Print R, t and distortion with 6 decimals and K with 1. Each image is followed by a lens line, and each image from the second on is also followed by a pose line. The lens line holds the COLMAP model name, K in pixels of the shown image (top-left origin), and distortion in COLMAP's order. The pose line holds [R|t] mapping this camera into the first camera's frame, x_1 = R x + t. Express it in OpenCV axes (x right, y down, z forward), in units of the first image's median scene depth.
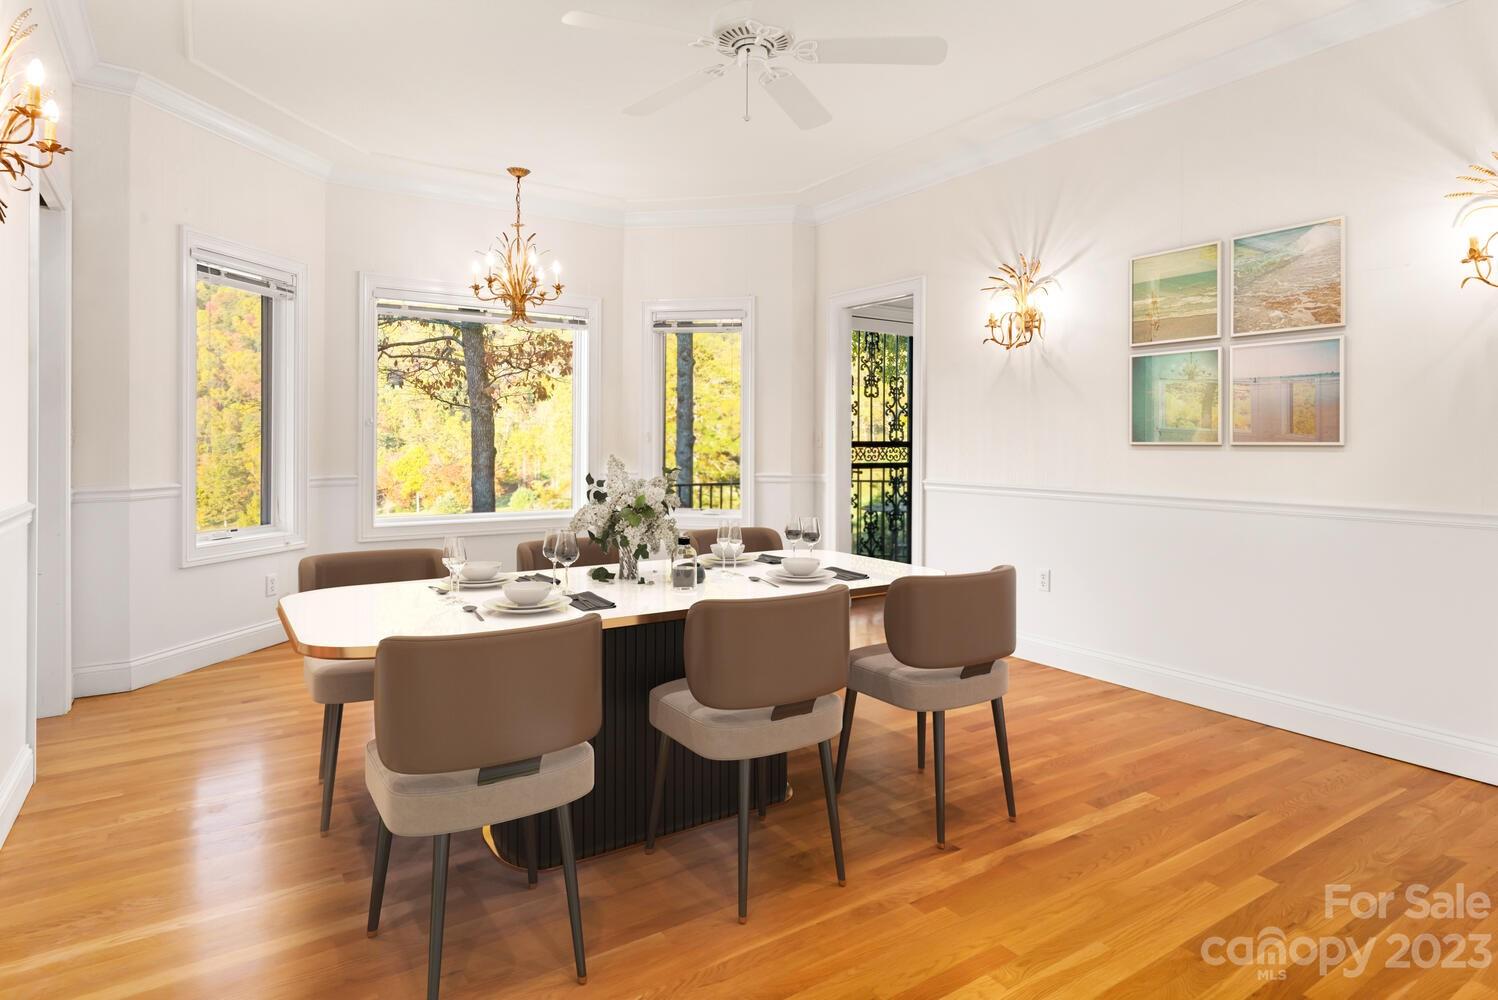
lens RADIAL K [[839.7, 0, 770.4], [0, 839.7, 442.3], [0, 0, 1]] dist [0.002944, 0.000152]
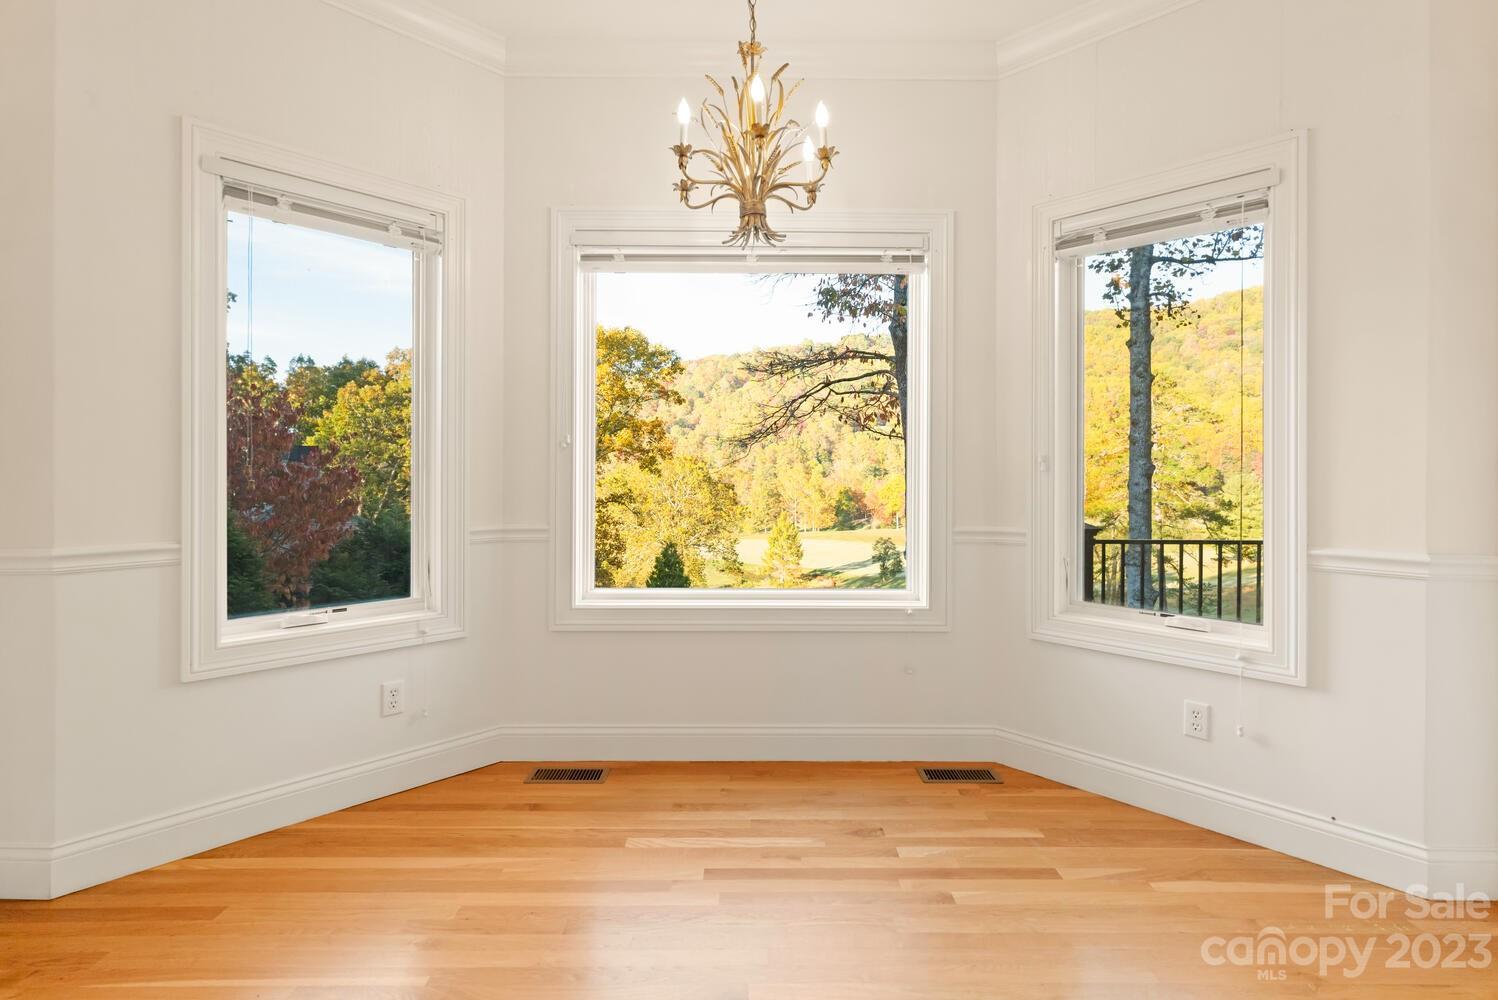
lens RADIAL K [[723.4, 0, 755.1], [0, 723.4, 470.3], [0, 0, 1]] dist [-0.001763, 0.000720]
pose [[0.828293, -0.001493, -0.560294, -0.013321], [0.000327, 0.999998, -0.002181, -0.000413], [0.560295, 0.001624, 0.828291, 0.160463]]
